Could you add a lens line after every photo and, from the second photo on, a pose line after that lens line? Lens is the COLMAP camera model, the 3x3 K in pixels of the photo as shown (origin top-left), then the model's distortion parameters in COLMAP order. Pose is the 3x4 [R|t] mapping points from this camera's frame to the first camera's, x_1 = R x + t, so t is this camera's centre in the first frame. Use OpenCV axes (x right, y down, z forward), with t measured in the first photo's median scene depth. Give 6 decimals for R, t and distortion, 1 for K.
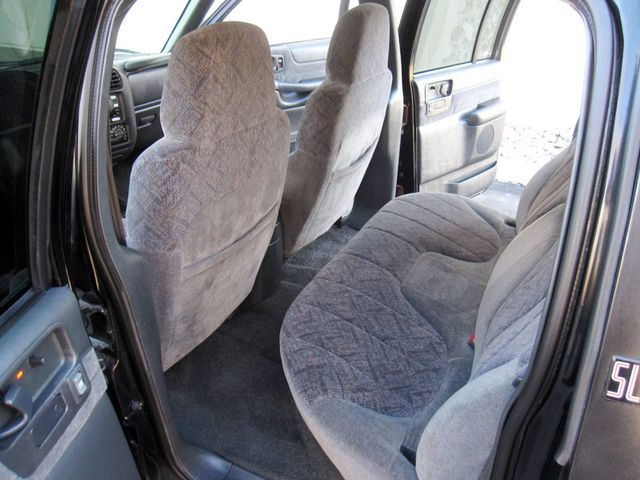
lens RADIAL K [[530.9, 0, 320.0], [0, 530.9, 240.0], [0, 0, 1]] dist [-0.065366, 0.000904]
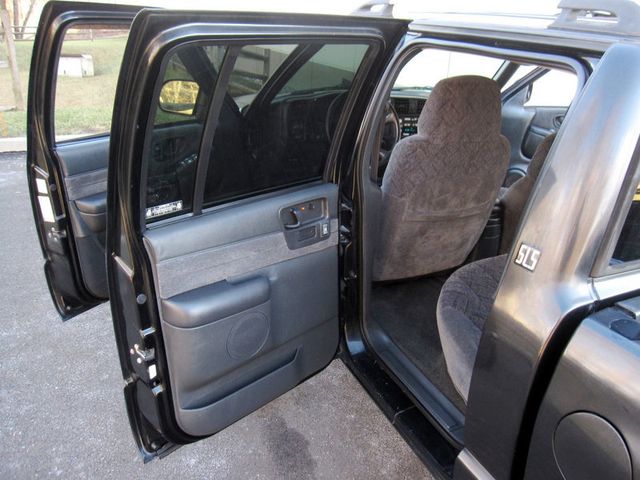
lens RADIAL K [[518.2, 0, 320.0], [0, 518.2, 240.0], [0, 0, 1]] dist [-0.039906, -0.003095]
pose [[0.778438, 0.288156, -0.557675, 0.498794], [-0.333306, 0.942567, 0.021783, 0.202733], [0.531922, 0.168920, 0.829774, -0.522110]]
